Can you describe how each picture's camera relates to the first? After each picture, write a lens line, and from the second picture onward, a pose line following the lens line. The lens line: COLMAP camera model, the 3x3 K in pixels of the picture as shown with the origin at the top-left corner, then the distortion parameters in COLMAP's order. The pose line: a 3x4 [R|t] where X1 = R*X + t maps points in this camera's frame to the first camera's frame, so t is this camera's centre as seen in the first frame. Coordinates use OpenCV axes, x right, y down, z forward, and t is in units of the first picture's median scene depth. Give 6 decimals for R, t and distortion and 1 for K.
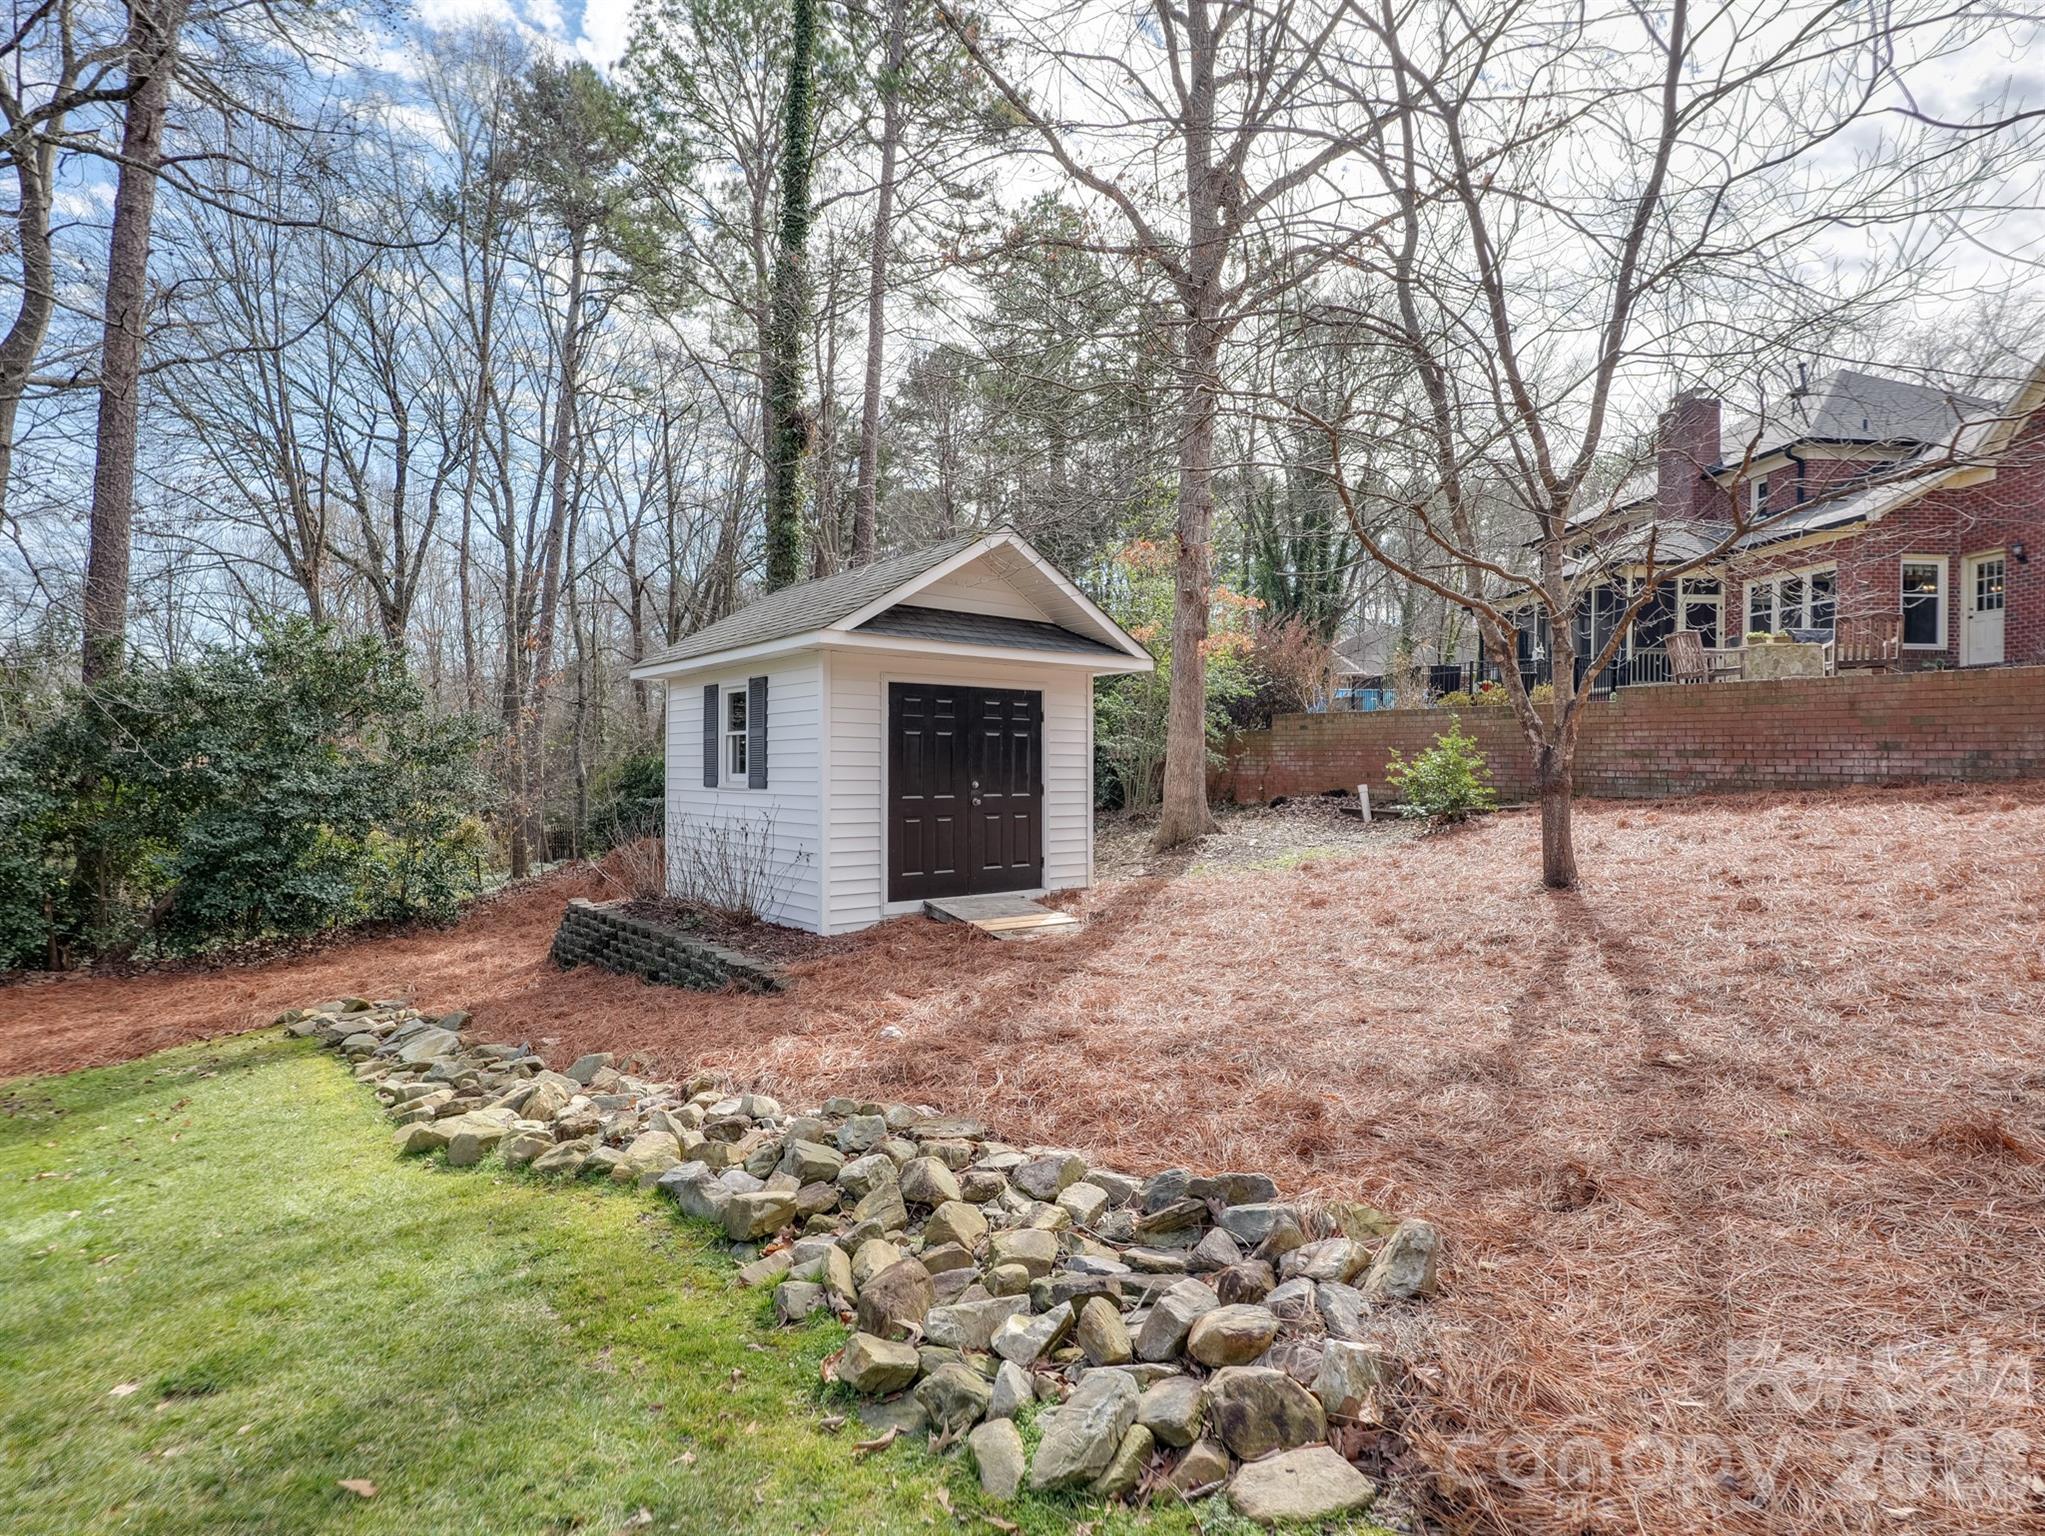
lens RADIAL K [[1075.0, 0, 1022.5], [0, 1075.0, 768.0], [0, 0, 1]] dist [-0.026761, 0.001444]
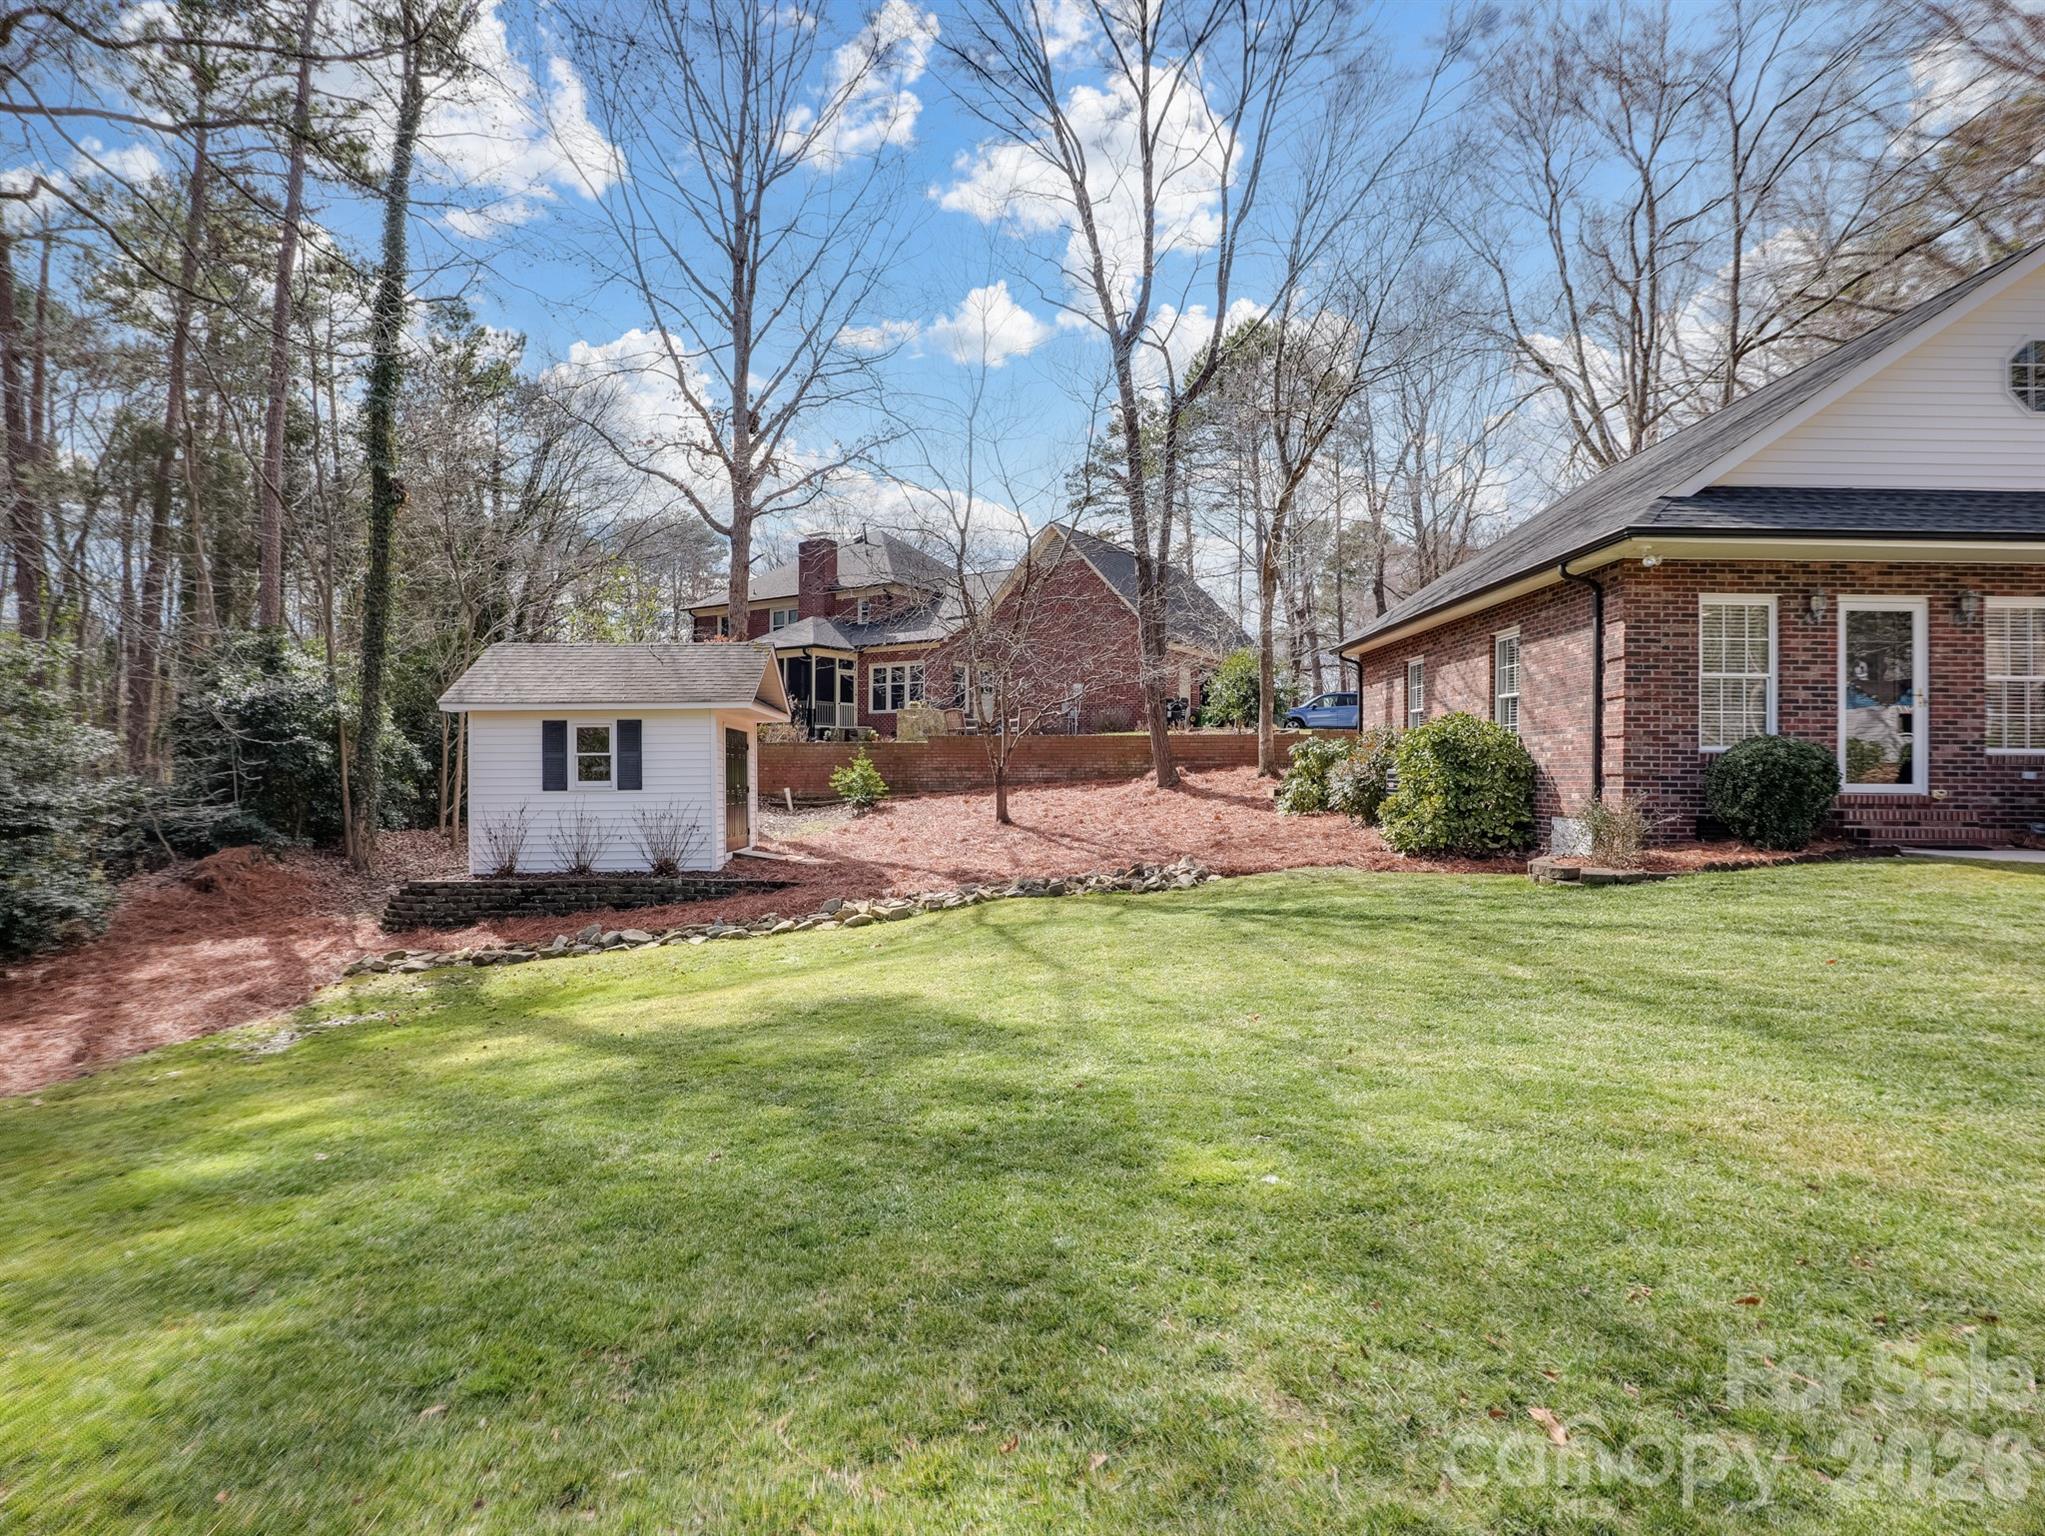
lens RADIAL K [[1075.0, 0, 1022.5], [0, 1075.0, 768.0], [0, 0, 1]] dist [-0.026761, 0.001444]
pose [[0.595072, 0.000084, 0.803672, -1.066453], [0.011596, 0.999895, -0.008690, 0.003619], [-0.803589, 0.014491, 0.595009, -0.365661]]
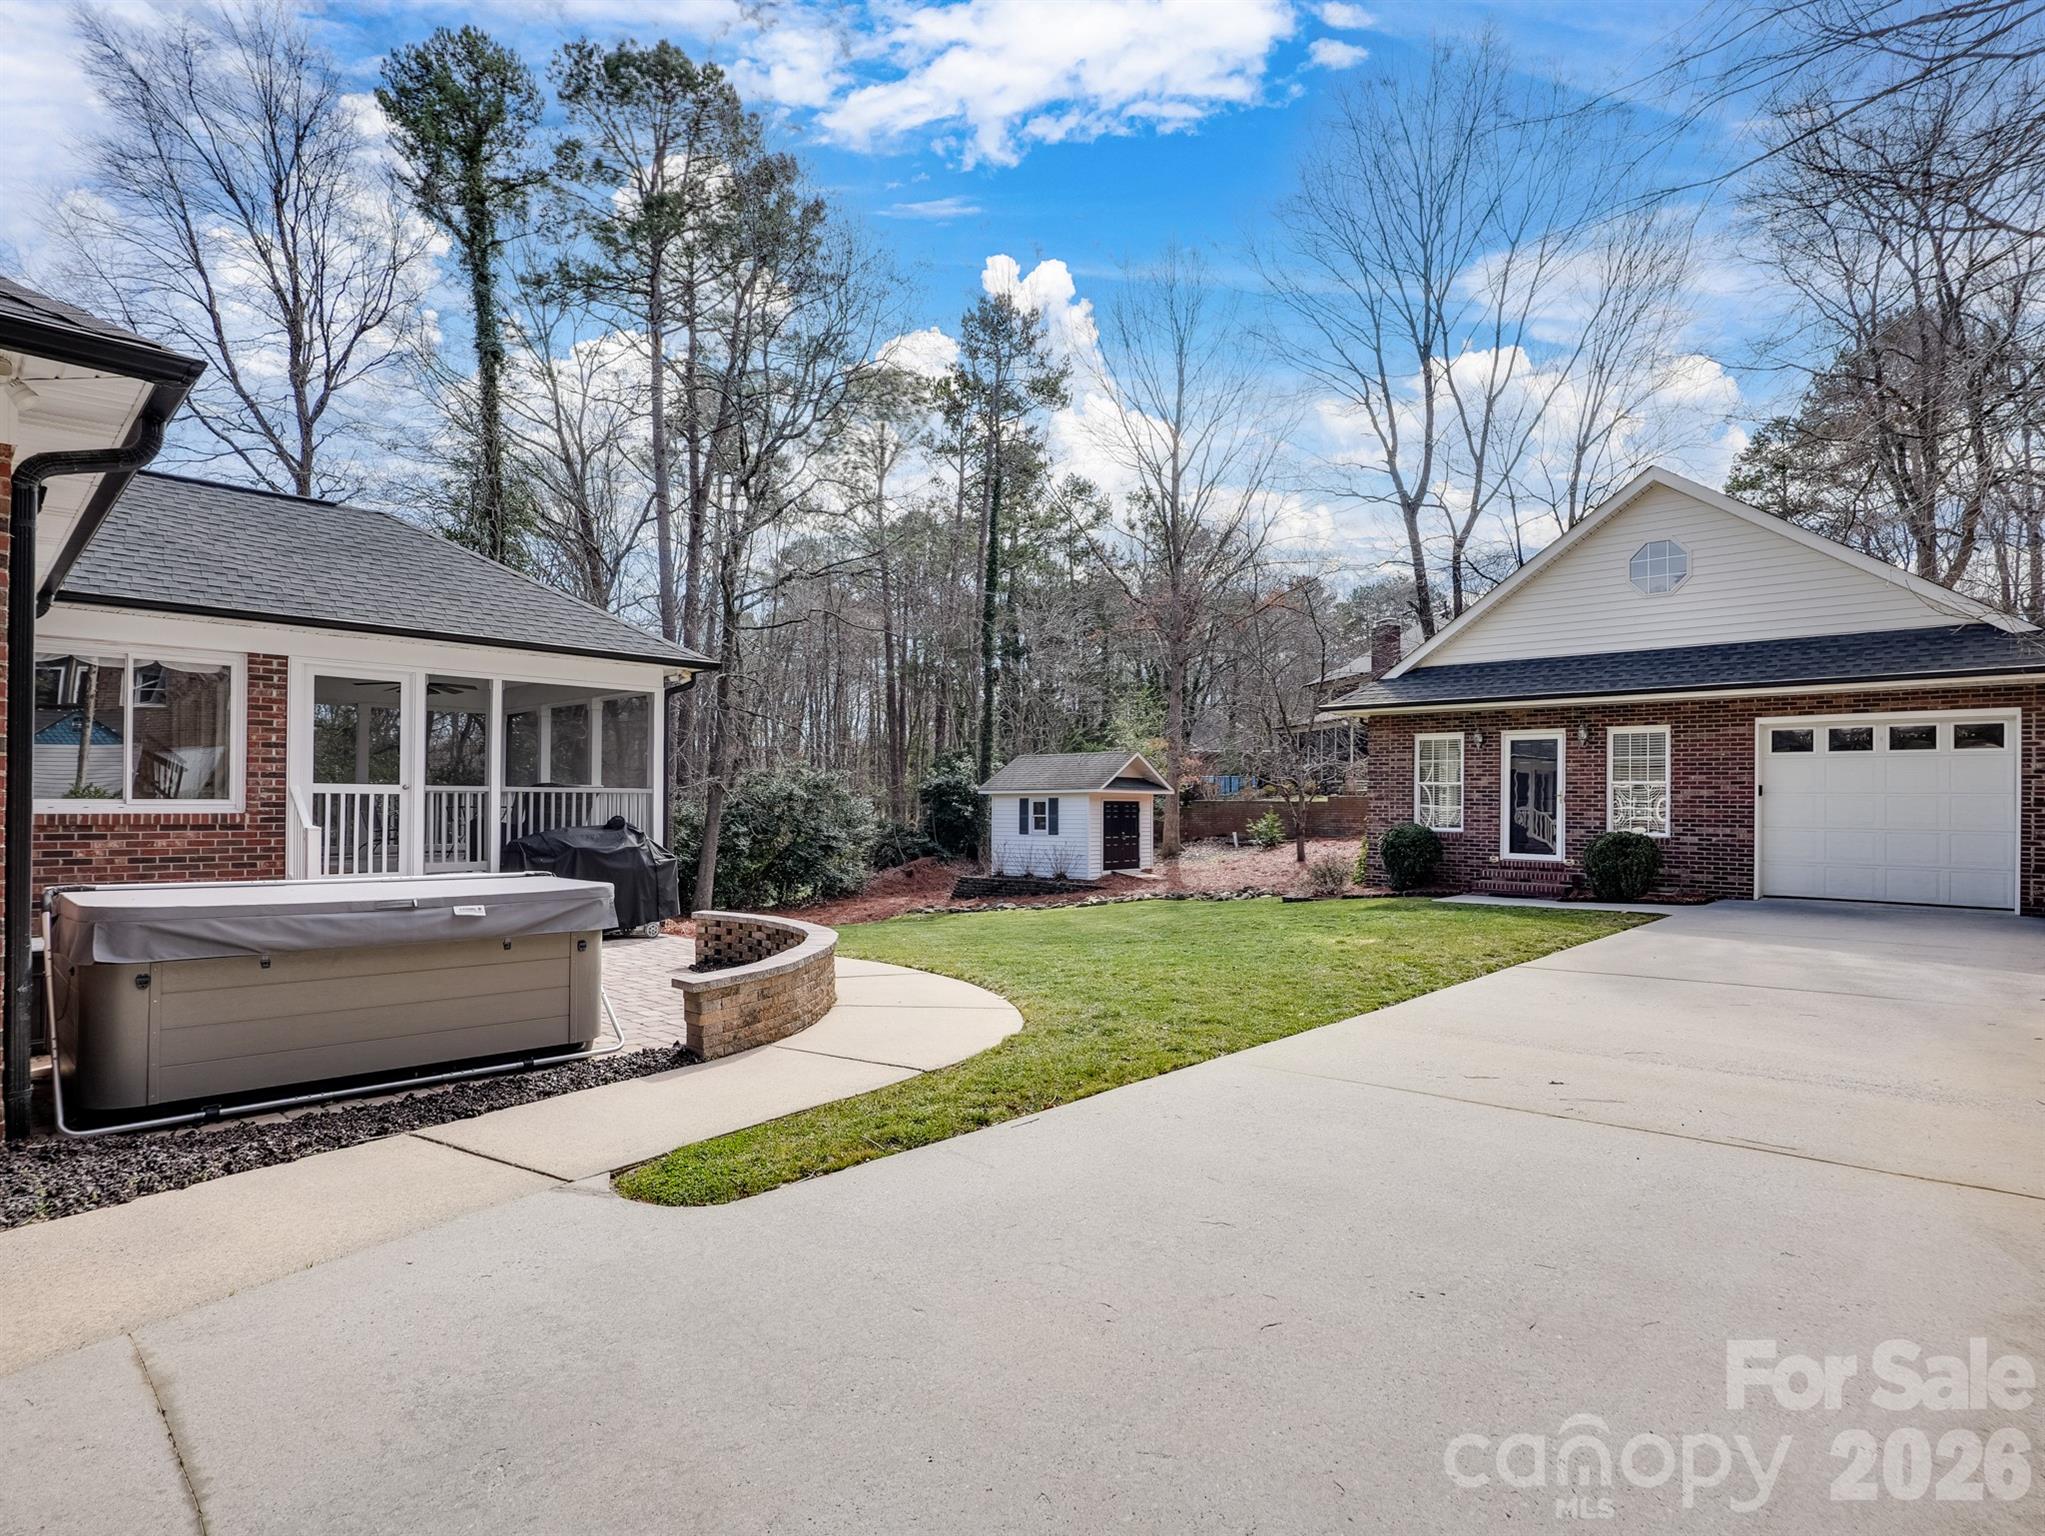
lens RADIAL K [[1075.0, 0, 1022.5], [0, 1075.0, 768.0], [0, 0, 1]] dist [-0.026761, 0.001444]
pose [[0.986192, 0.003427, 0.165570, -0.759494], [0.003416, 0.999152, -0.041028, -0.042957], [-0.165570, 0.041027, 0.985344, -1.796884]]
